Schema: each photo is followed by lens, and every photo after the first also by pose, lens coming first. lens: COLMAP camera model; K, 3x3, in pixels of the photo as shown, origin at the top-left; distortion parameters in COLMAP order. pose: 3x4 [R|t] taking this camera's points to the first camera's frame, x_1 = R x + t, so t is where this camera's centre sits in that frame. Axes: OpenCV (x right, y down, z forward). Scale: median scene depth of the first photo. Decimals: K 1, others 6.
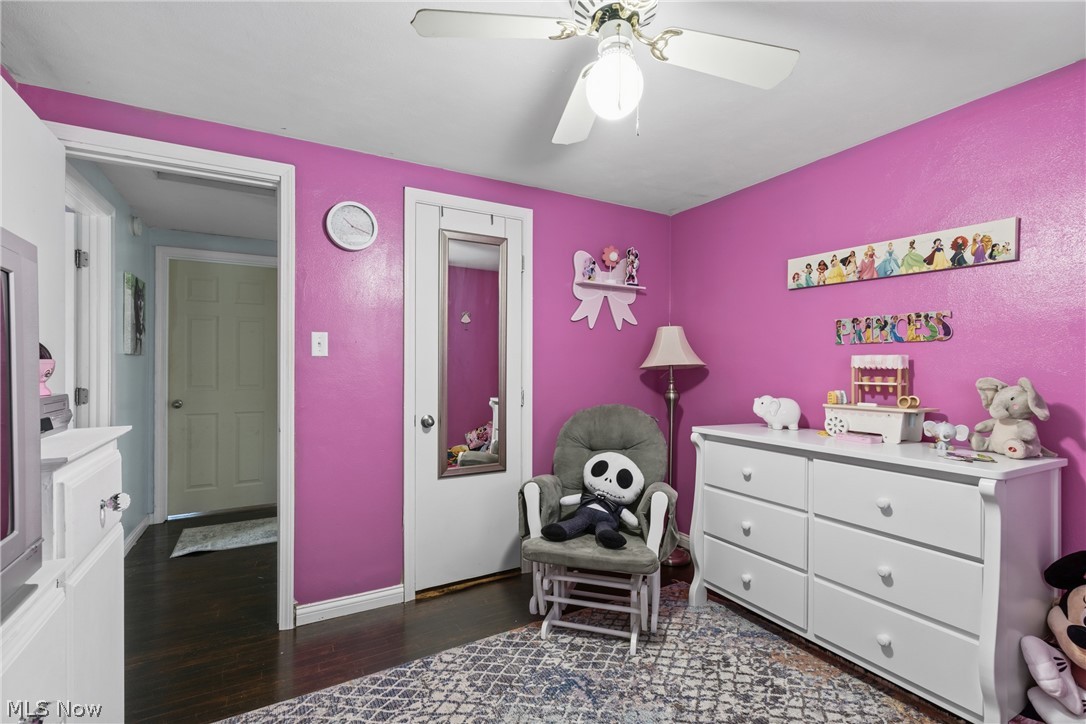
lens RADIAL K [[487.3, 0, 543.0], [0, 487.3, 366.0], [0, 0, 1]] dist [0.004913, -0.000229]
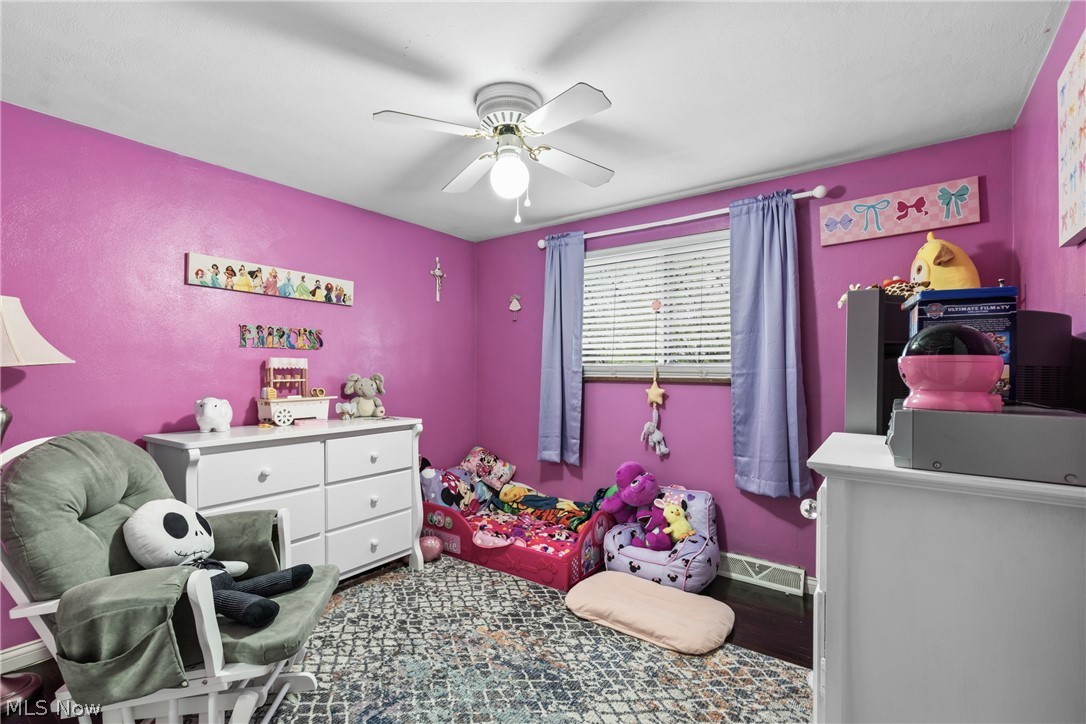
lens RADIAL K [[487.3, 0, 543.5], [0, 487.3, 367.5], [0, 0, 1]] dist [0.004913, -0.000229]
pose [[-0.420083, -0.001028, 0.907485, -0.767331], [-0.005741, 0.999982, -0.001525, 0.000548], [-0.907468, -0.005851, -0.420081, 0.950680]]
